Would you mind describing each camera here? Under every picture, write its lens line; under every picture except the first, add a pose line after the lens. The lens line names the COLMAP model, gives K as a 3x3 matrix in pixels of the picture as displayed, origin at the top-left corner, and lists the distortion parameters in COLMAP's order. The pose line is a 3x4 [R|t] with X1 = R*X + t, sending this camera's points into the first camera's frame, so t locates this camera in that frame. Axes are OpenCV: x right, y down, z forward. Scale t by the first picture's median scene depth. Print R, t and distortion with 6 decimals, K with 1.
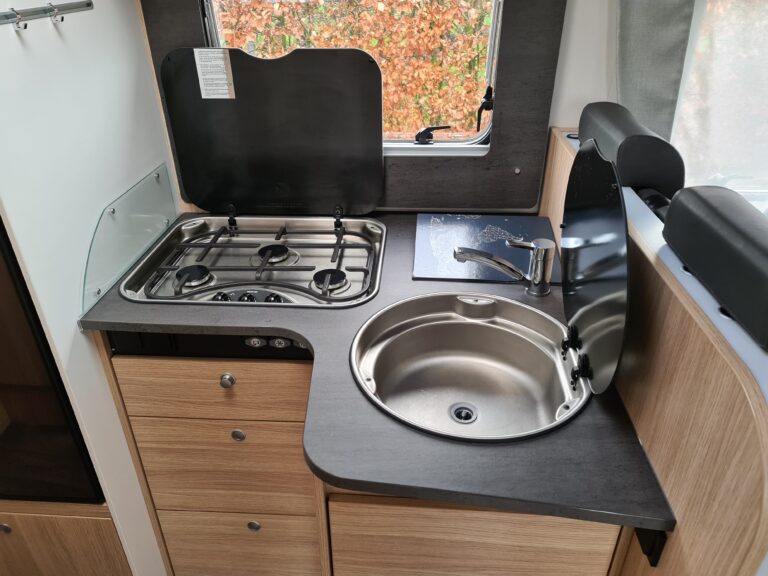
lens RADIAL K [[558.7, 0, 381.2], [0, 558.7, 284.2], [0, 0, 1]] dist [0.073823, -0.060706]
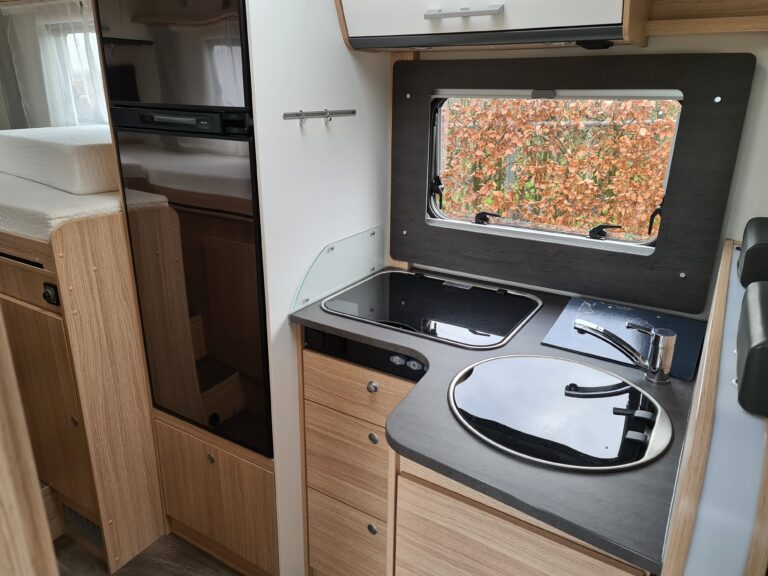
lens RADIAL K [[558.7, 0, 381.2], [0, 558.7, 284.2], [0, 0, 1]] dist [0.073823, -0.060706]
pose [[0.884291, 0.172138, -0.434048, 0.228210], [-0.250436, 0.959402, -0.129730, 0.096822], [0.394095, 0.223420, 0.891500, -0.155443]]
